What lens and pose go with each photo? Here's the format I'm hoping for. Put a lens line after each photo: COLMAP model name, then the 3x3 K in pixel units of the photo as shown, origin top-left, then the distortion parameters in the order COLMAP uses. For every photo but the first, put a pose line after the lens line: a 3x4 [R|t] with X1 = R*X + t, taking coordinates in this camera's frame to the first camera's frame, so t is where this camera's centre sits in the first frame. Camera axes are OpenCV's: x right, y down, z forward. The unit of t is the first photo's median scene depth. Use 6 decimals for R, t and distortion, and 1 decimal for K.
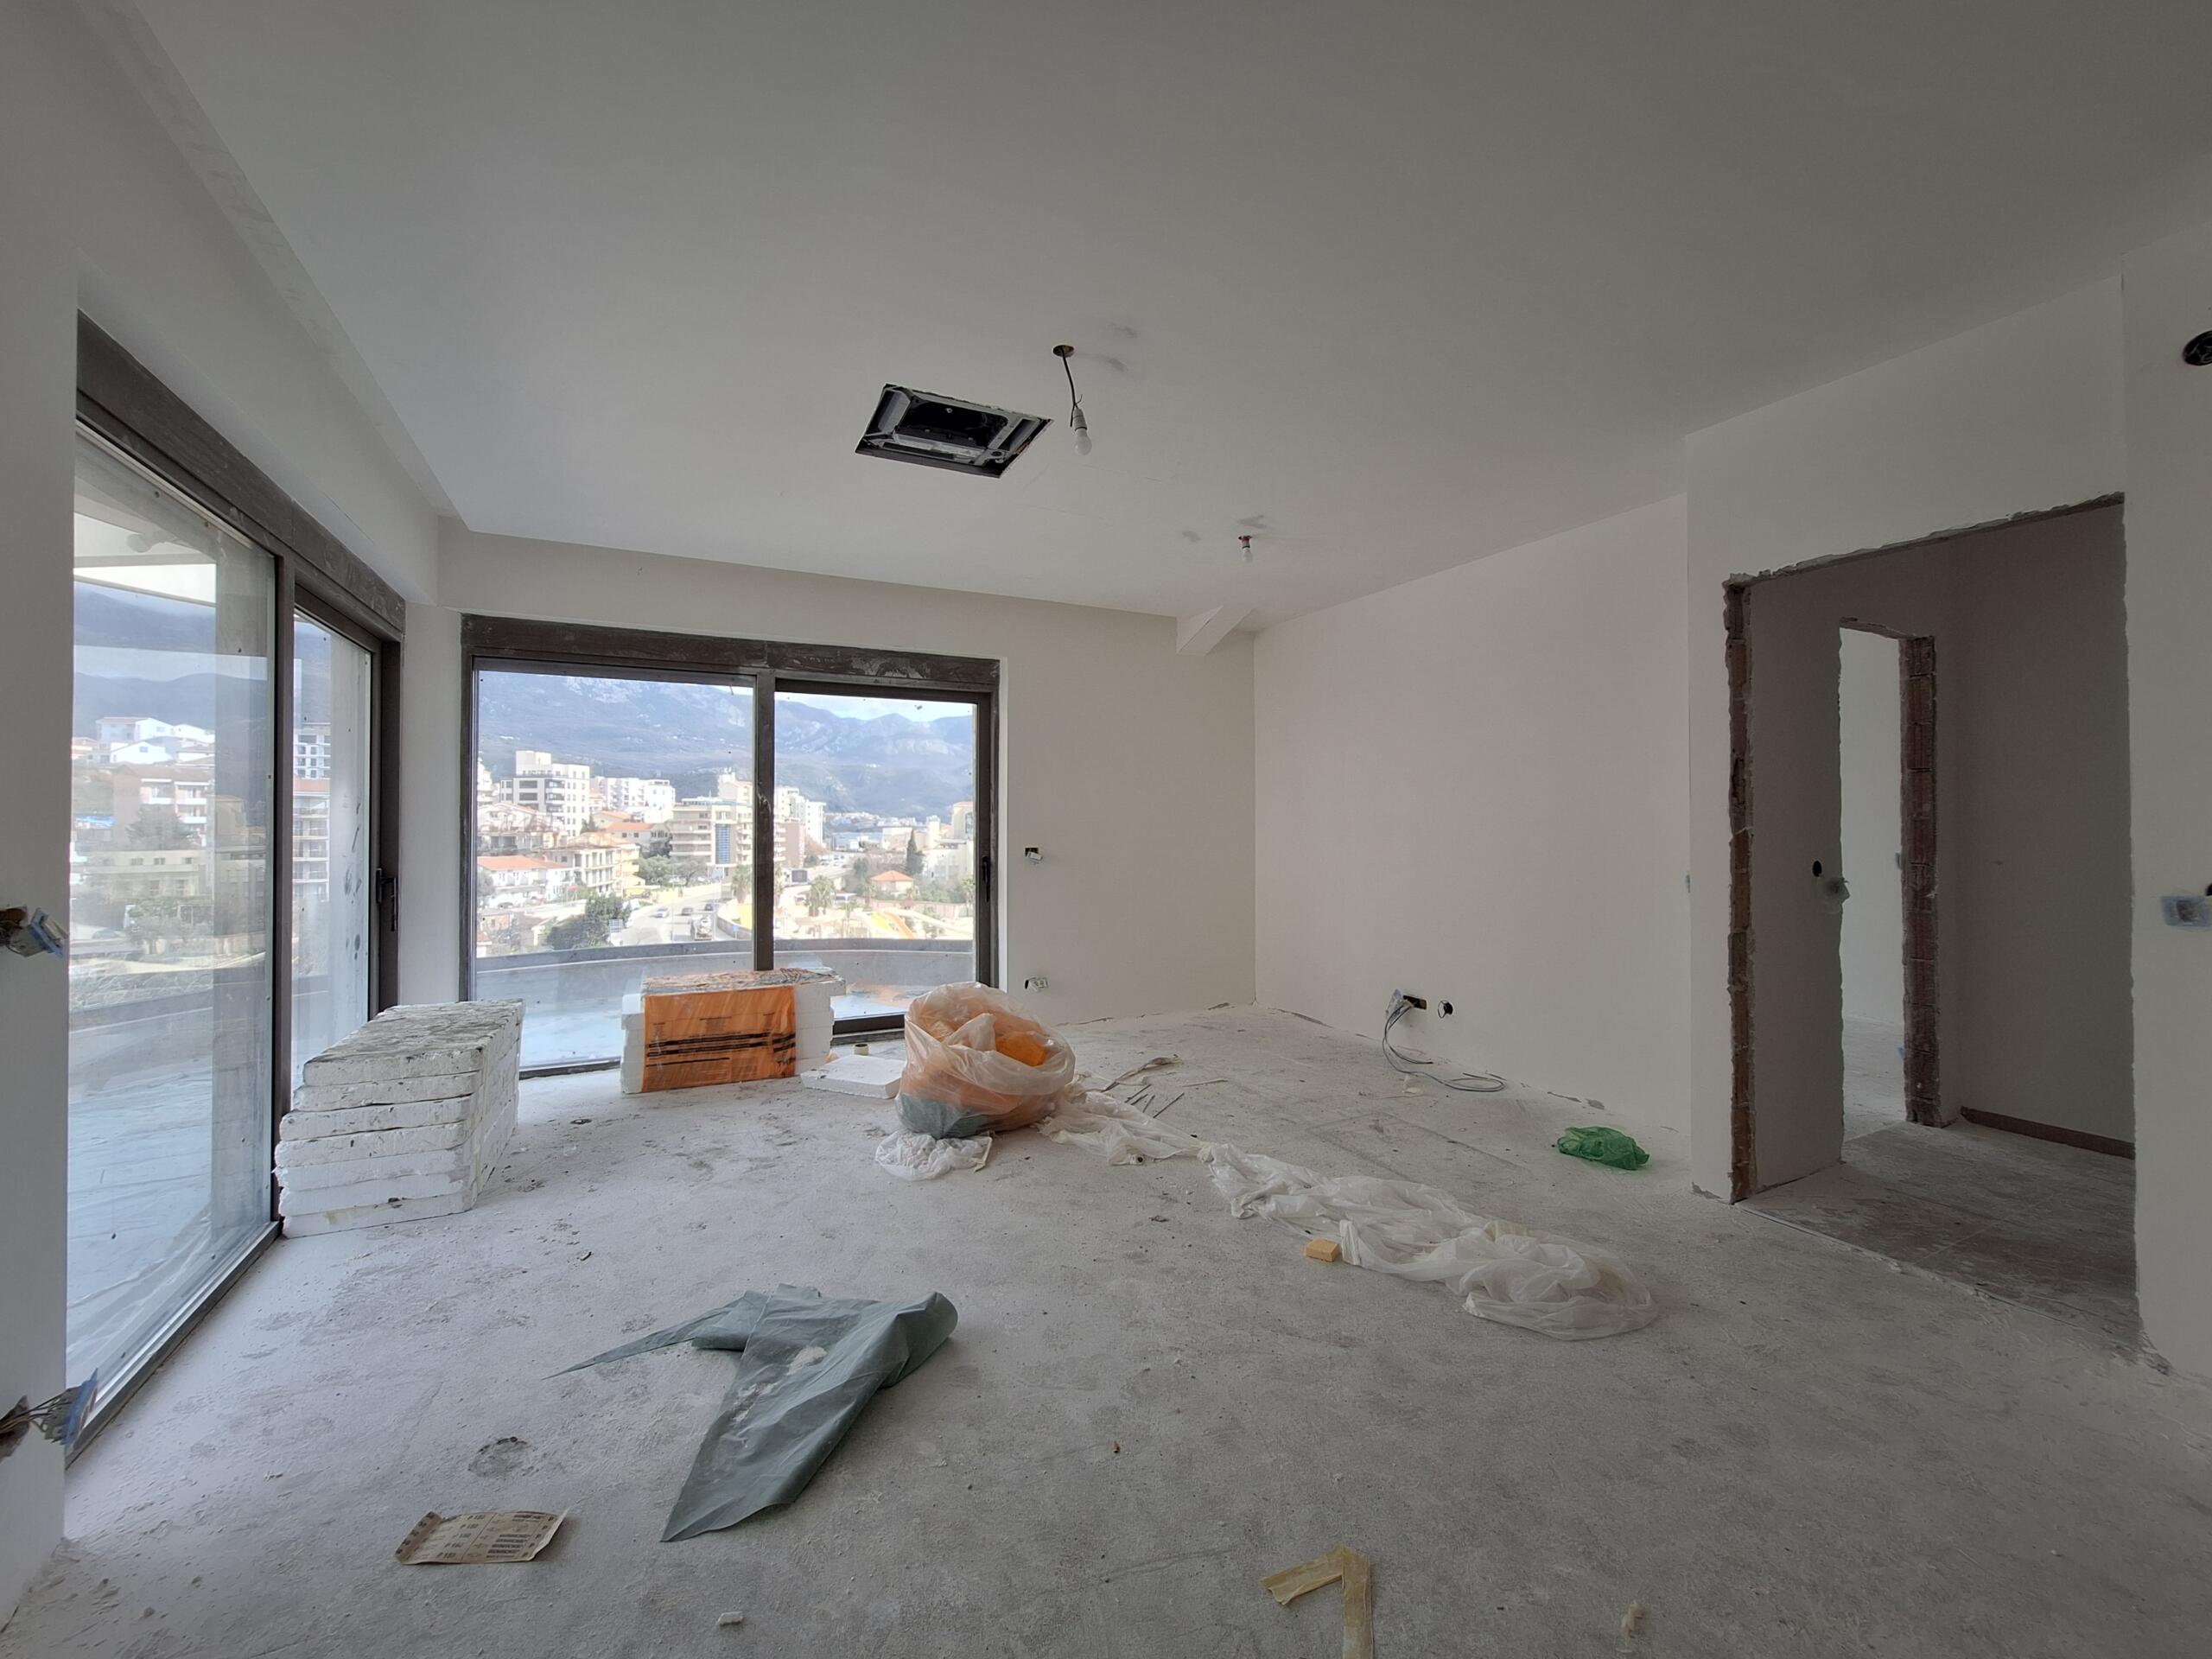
lens RADIAL K [[873.9, 0, 1093.9], [0, 873.9, 818.1], [0, 0, 1]] dist [-0.013138, 0.004052]
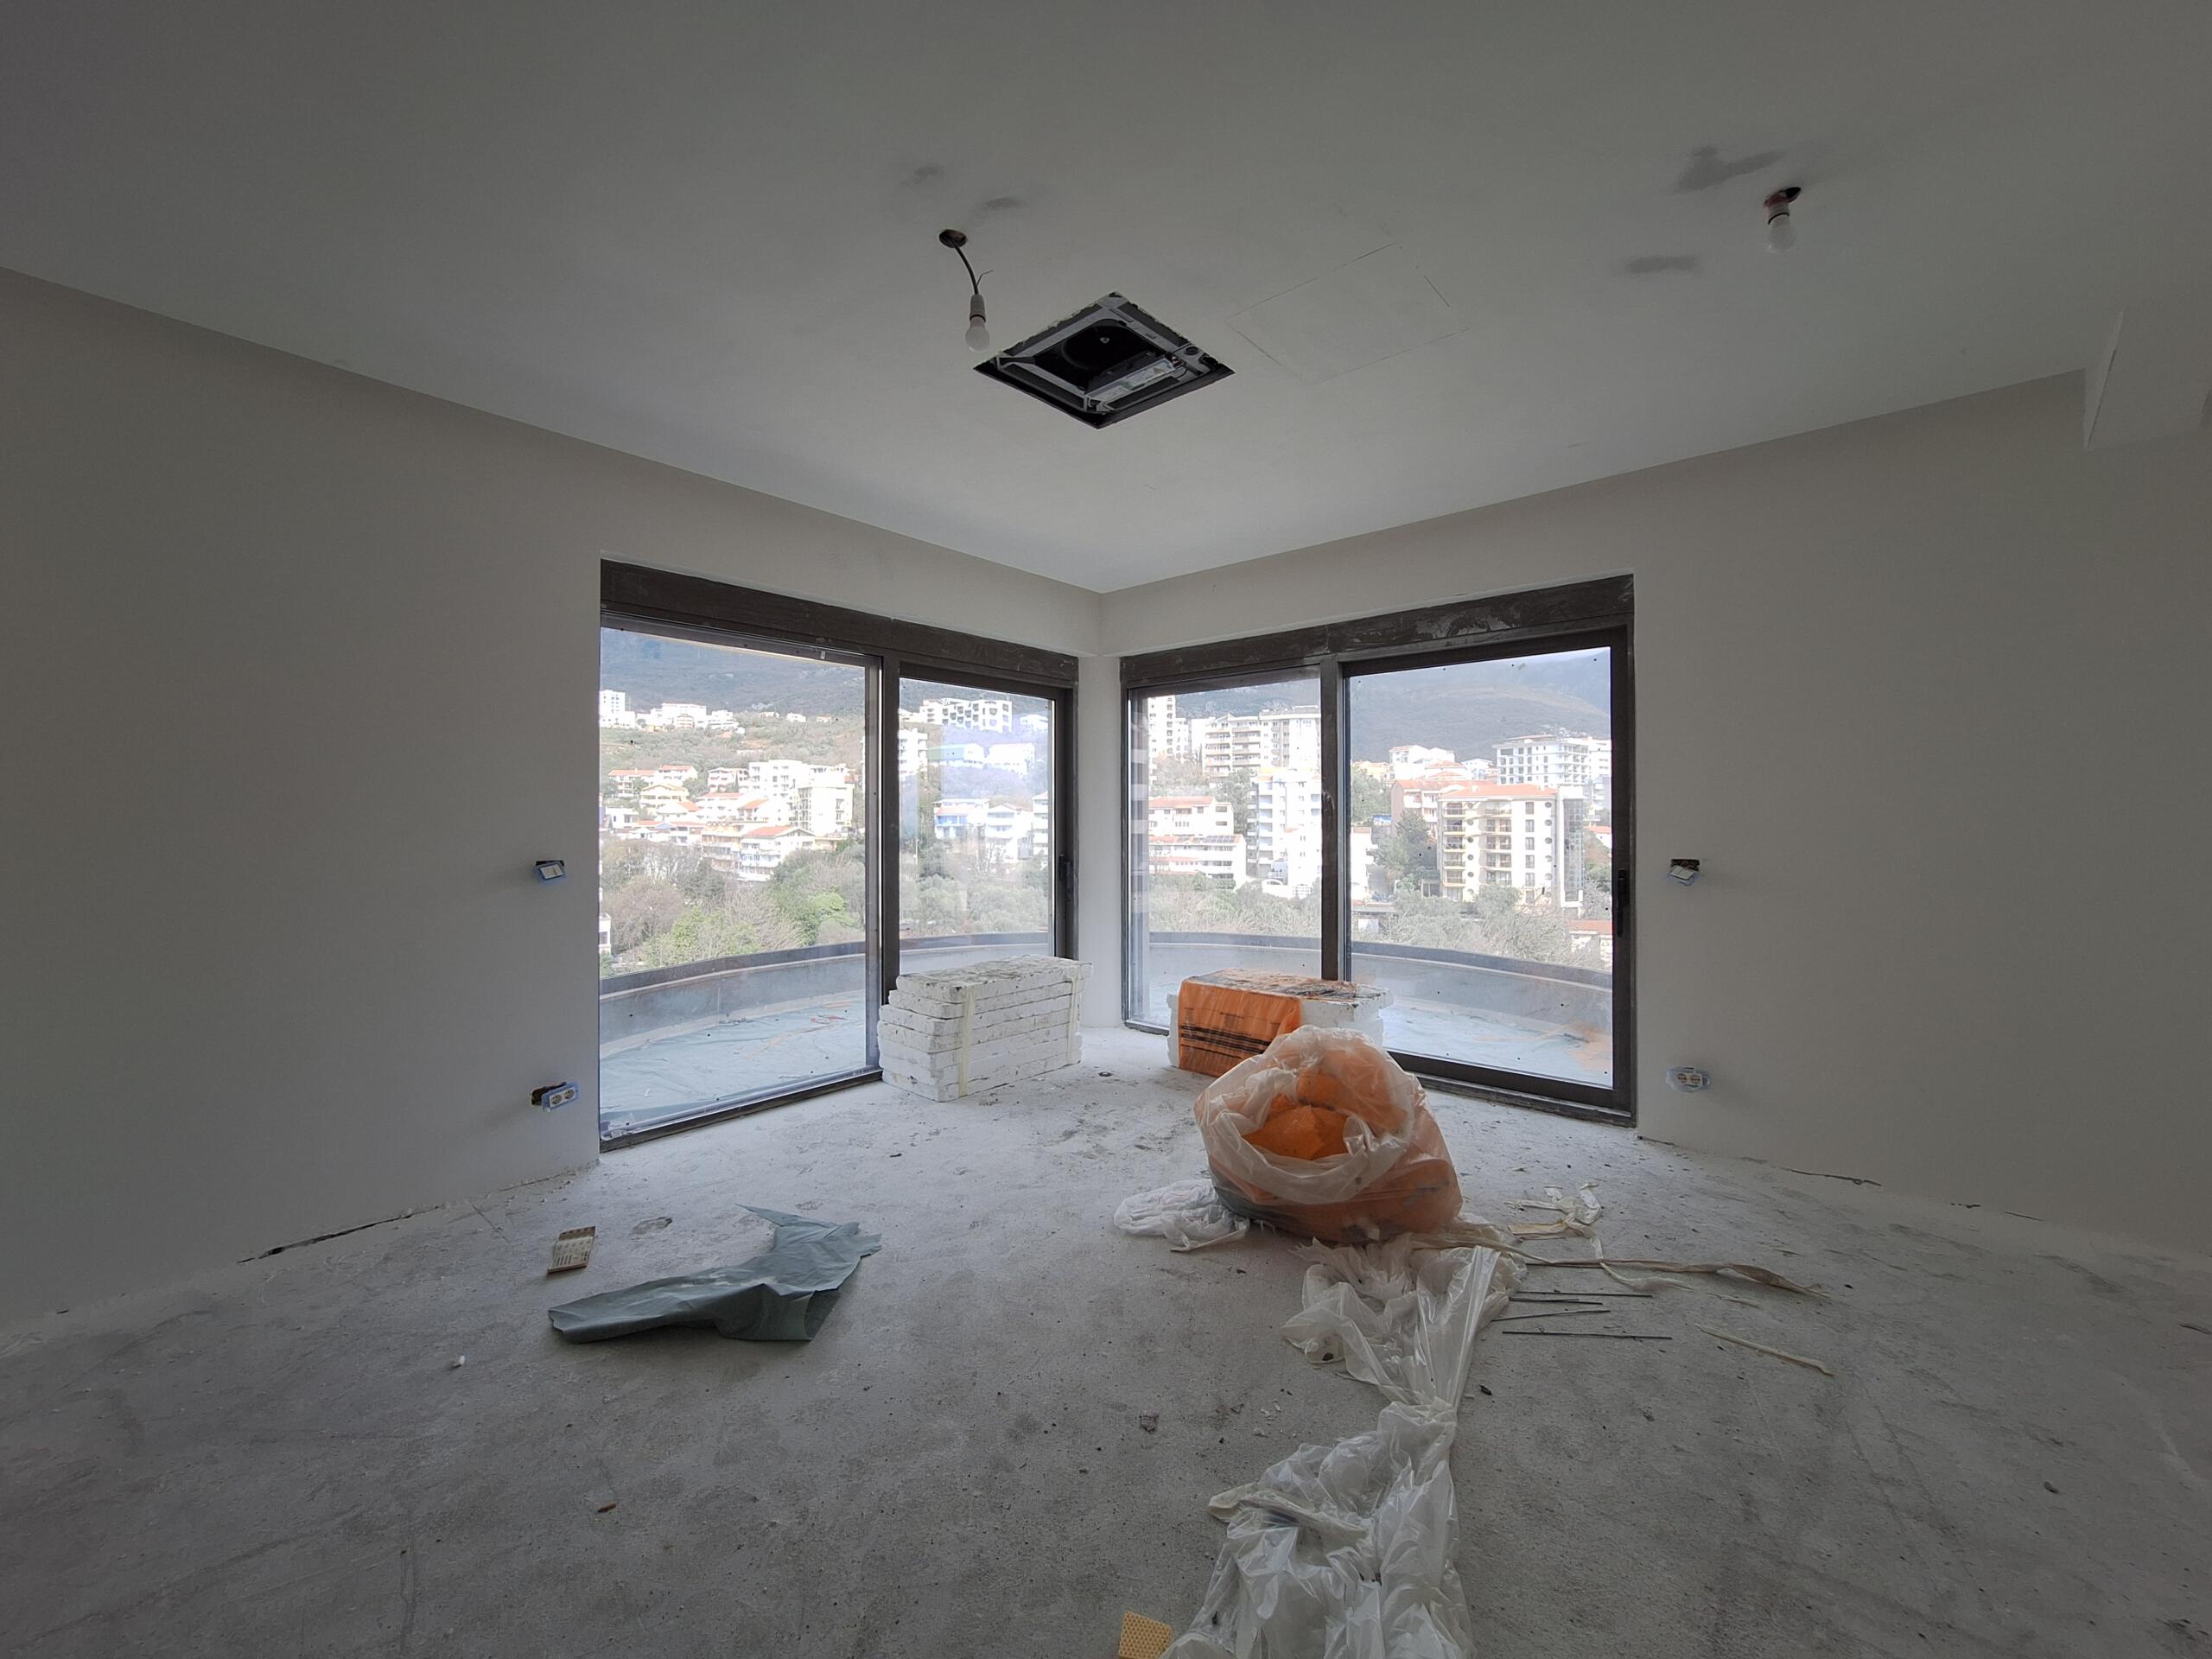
lens RADIAL K [[873.9, 0, 1093.9], [0, 873.9, 818.1], [0, 0, 1]] dist [-0.013138, 0.004052]
pose [[0.373440, -0.004615, -0.927643, 0.570595], [0.006837, 0.999974, -0.002222, 0.003989], [0.927629, -0.005513, 0.373462, 0.611801]]
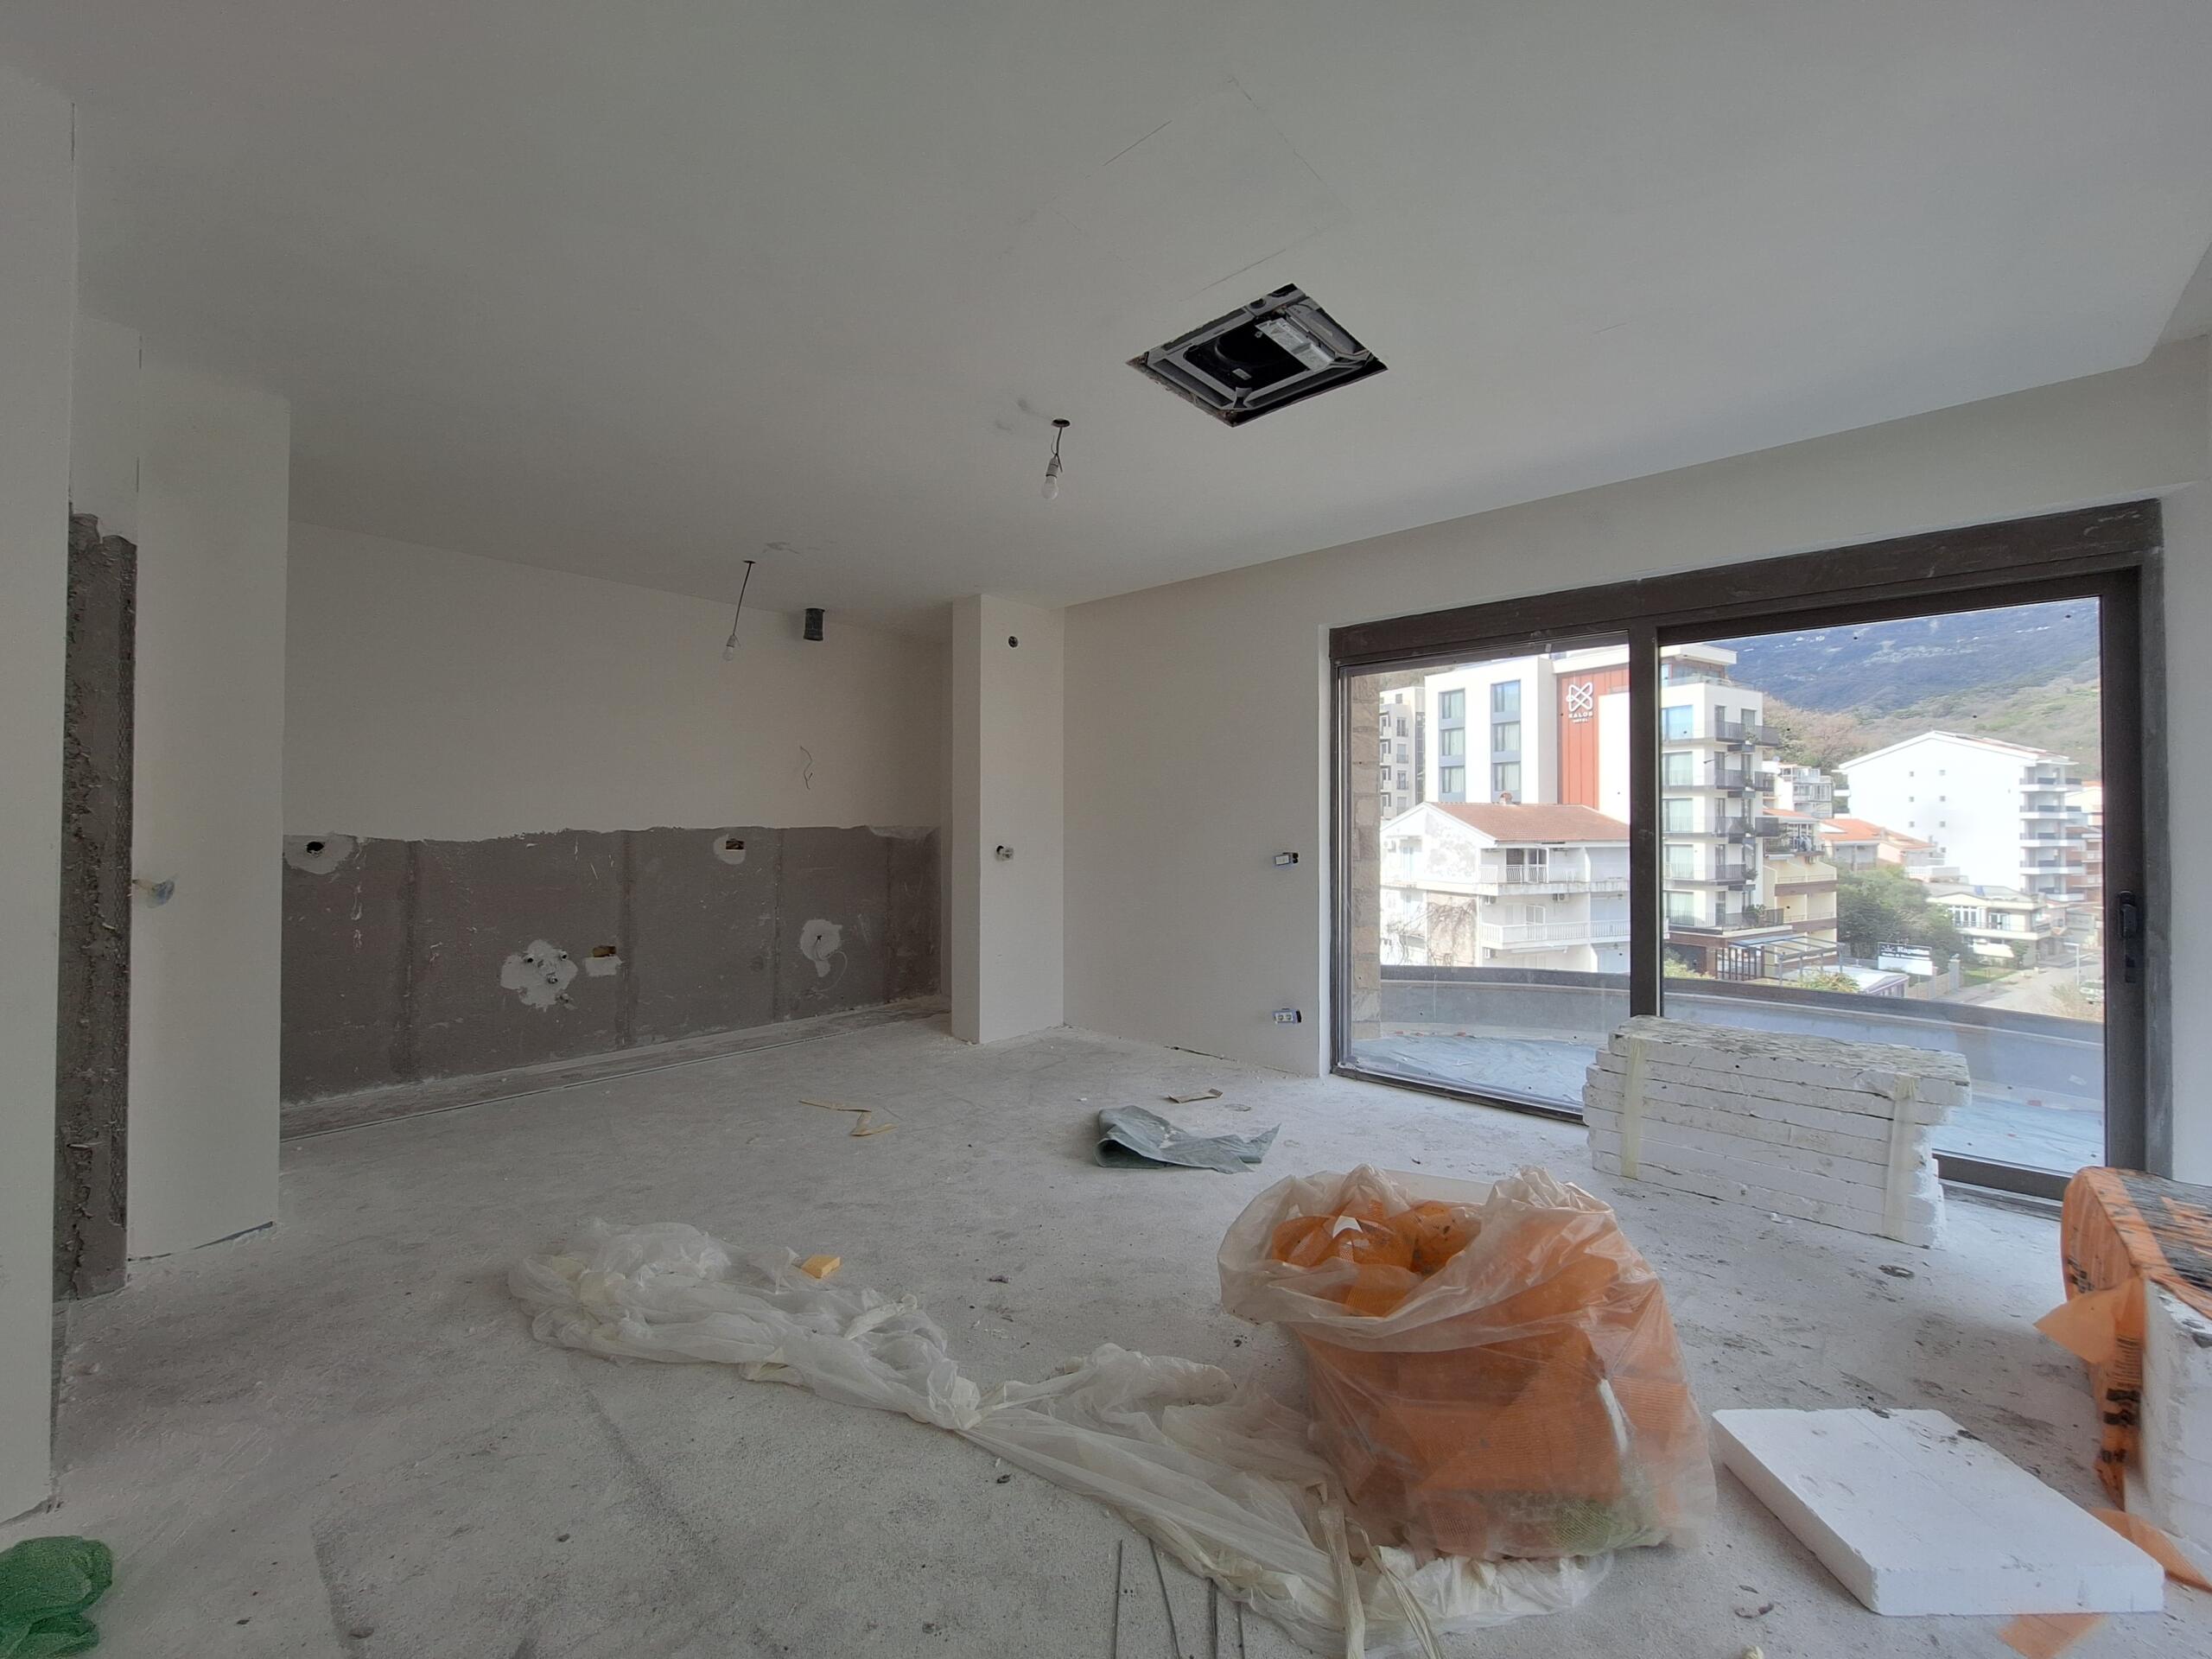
lens RADIAL K [[873.9, 0, 1093.9], [0, 873.9, 818.1], [0, 0, 1]] dist [-0.013138, 0.004052]
pose [[-0.930009, -0.005828, -0.367491, 0.263752], [-0.000447, 0.999891, -0.014726, 0.010132], [0.367536, -0.013531, -0.929911, 1.574535]]
